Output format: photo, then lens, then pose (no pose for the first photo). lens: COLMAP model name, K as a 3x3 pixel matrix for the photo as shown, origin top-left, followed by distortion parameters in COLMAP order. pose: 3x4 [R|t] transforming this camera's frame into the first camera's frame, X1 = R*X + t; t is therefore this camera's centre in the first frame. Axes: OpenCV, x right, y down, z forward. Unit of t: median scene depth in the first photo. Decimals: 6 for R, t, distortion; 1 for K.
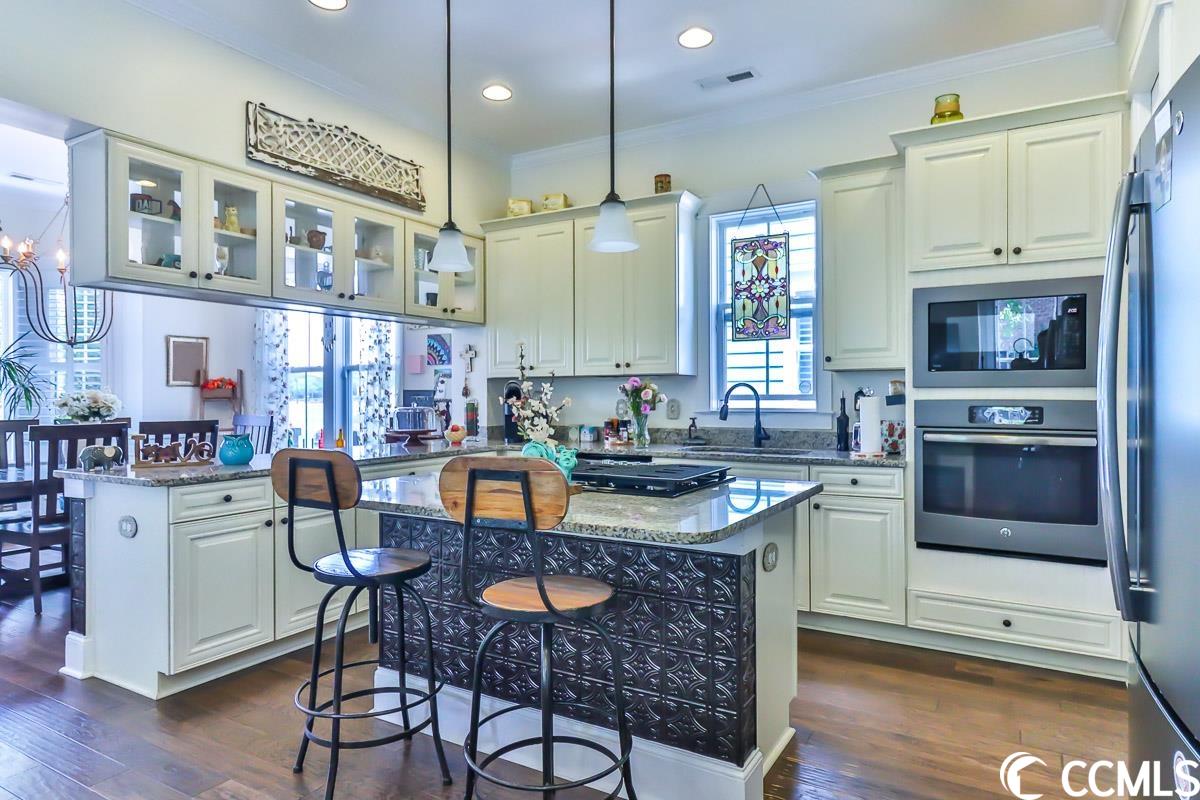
lens RADIAL K [[712.2, 0, 600.0], [0, 712.2, 400.0], [0, 0, 1]] dist [0.001404, 0.000628]
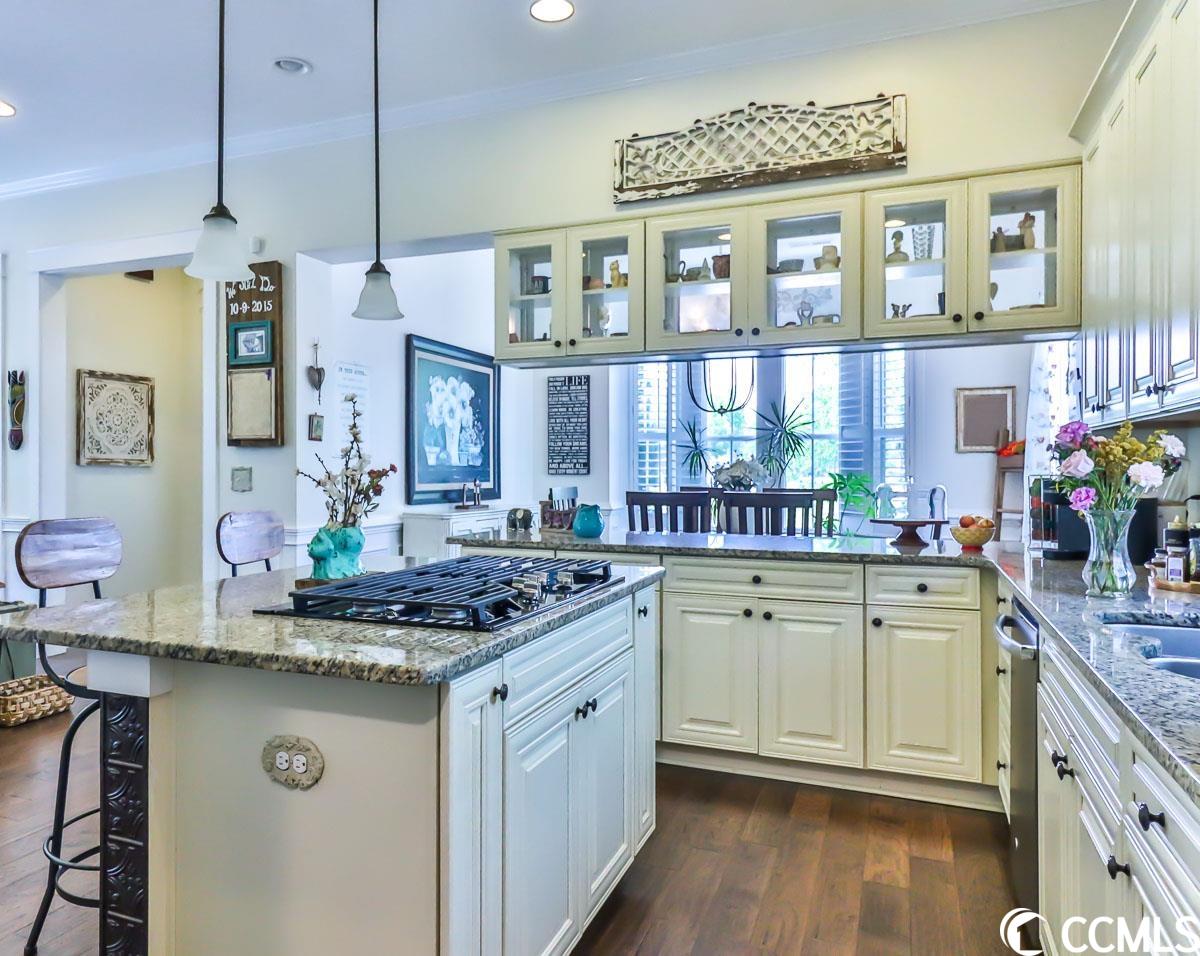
lens RADIAL K [[789.8, 0, 600.0], [0, 789.8, 478.0], [0, 0, 1]] dist [0.007821, 0.002702]
pose [[0.165556, 0.027841, -0.985807, 0.414960], [-0.004592, 0.999612, 0.027460, -0.011735], [0.986190, -0.000019, 0.165619, 0.654662]]
